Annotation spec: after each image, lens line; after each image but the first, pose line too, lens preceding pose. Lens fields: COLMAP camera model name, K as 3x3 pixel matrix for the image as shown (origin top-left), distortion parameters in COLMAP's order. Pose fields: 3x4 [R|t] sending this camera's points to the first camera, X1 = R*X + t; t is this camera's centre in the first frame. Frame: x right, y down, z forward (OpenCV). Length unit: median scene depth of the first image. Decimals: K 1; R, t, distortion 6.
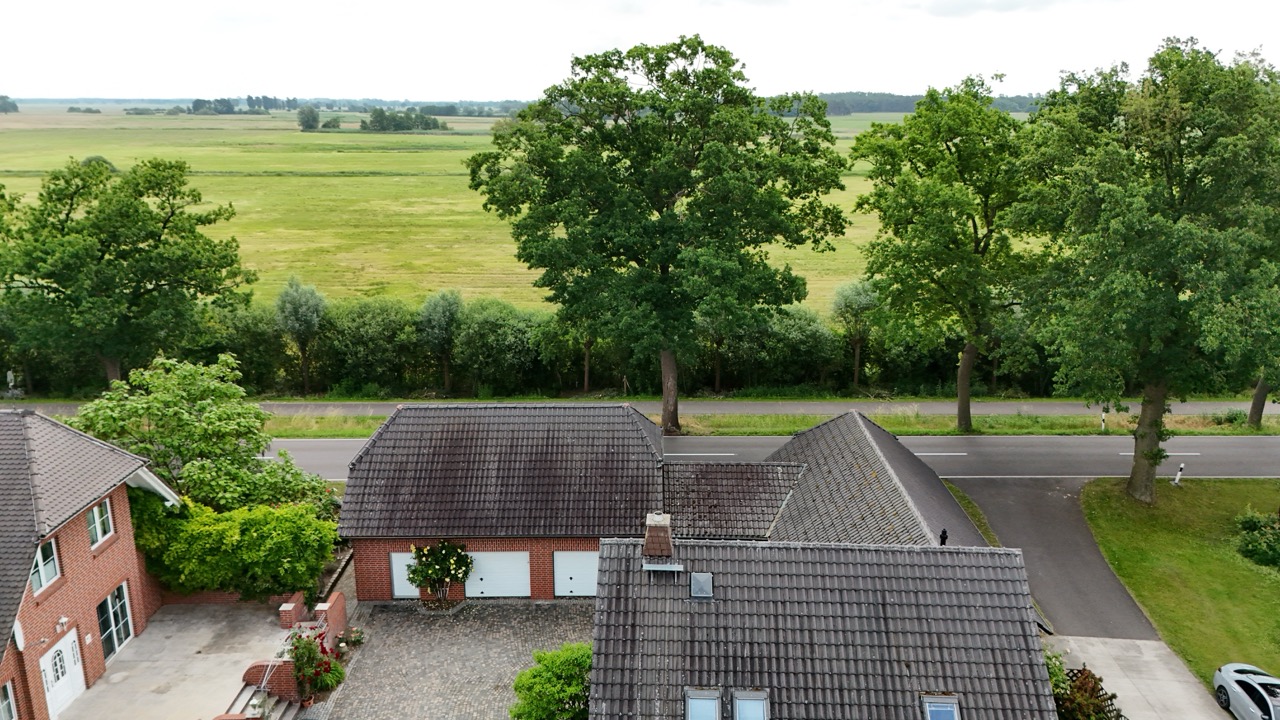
lens RADIAL K [[938.9, 0, 644.1], [0, 938.9, 357.8], [0, 0, 1]] dist [0.070766, -0.065828]
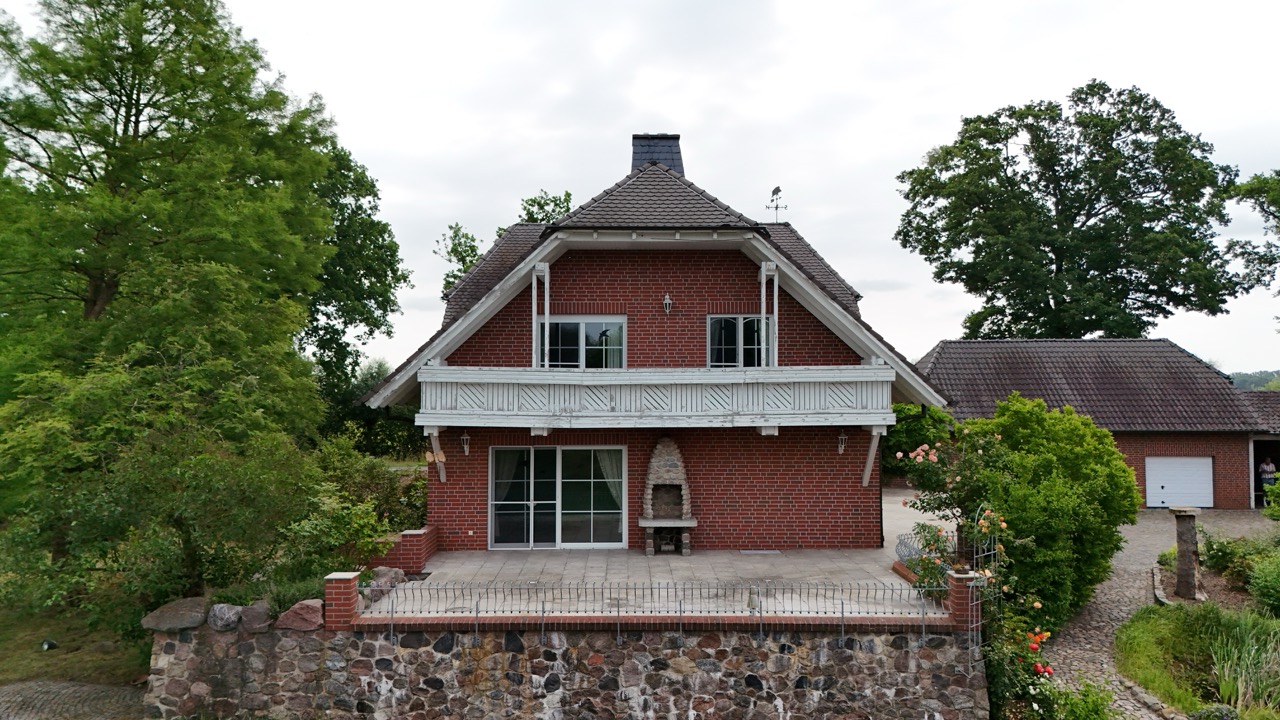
lens RADIAL K [[938.9, 0, 644.4], [0, 938.9, 358.8], [0, 0, 1]] dist [0.070766, -0.065828]
pose [[0.999949, -0.000789, -0.010045, -0.534971], [-0.002242, 0.954526, -0.298120, 0.354832], [0.009824, 0.298127, 0.954476, 0.001627]]
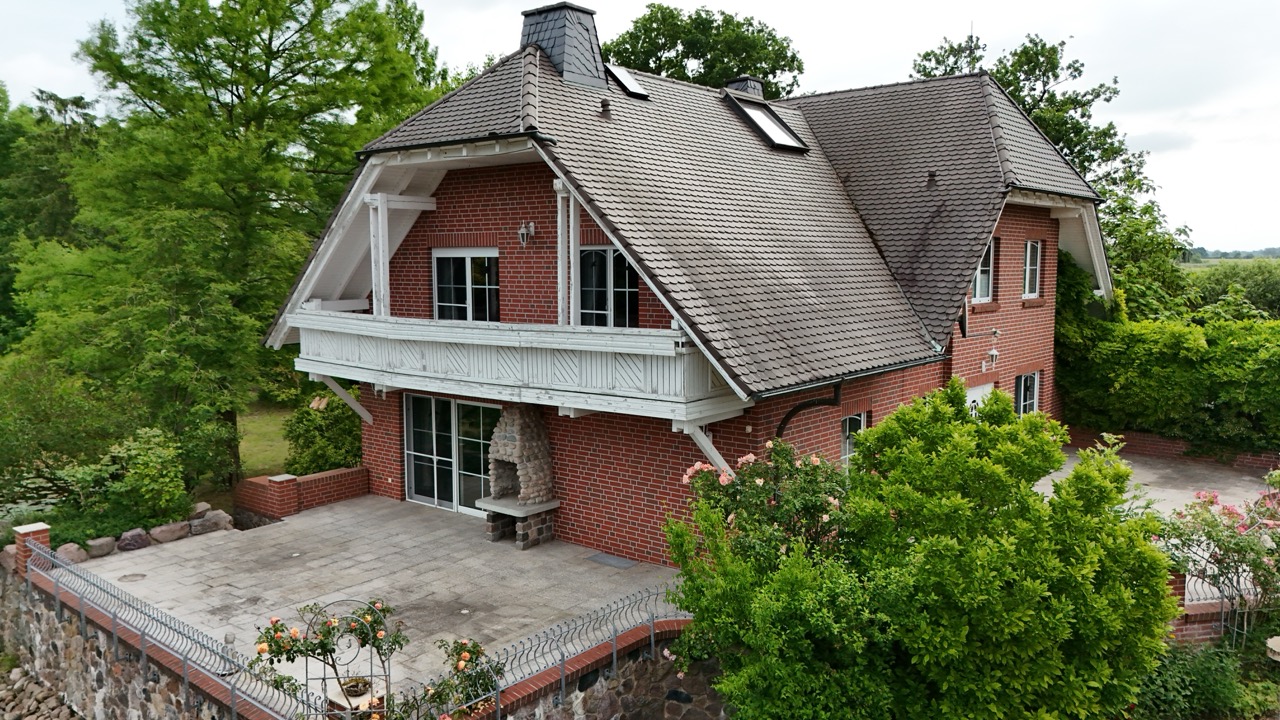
lens RADIAL K [[938.9, 0, 649.2], [0, 938.9, 363.1], [0, 0, 1]] dist [0.070766, -0.065828]
pose [[0.760706, 0.068847, -0.645436, -0.234552], [-0.165940, 0.981943, -0.090834, 0.259678], [0.627528, 0.176202, 0.758394, 0.209992]]
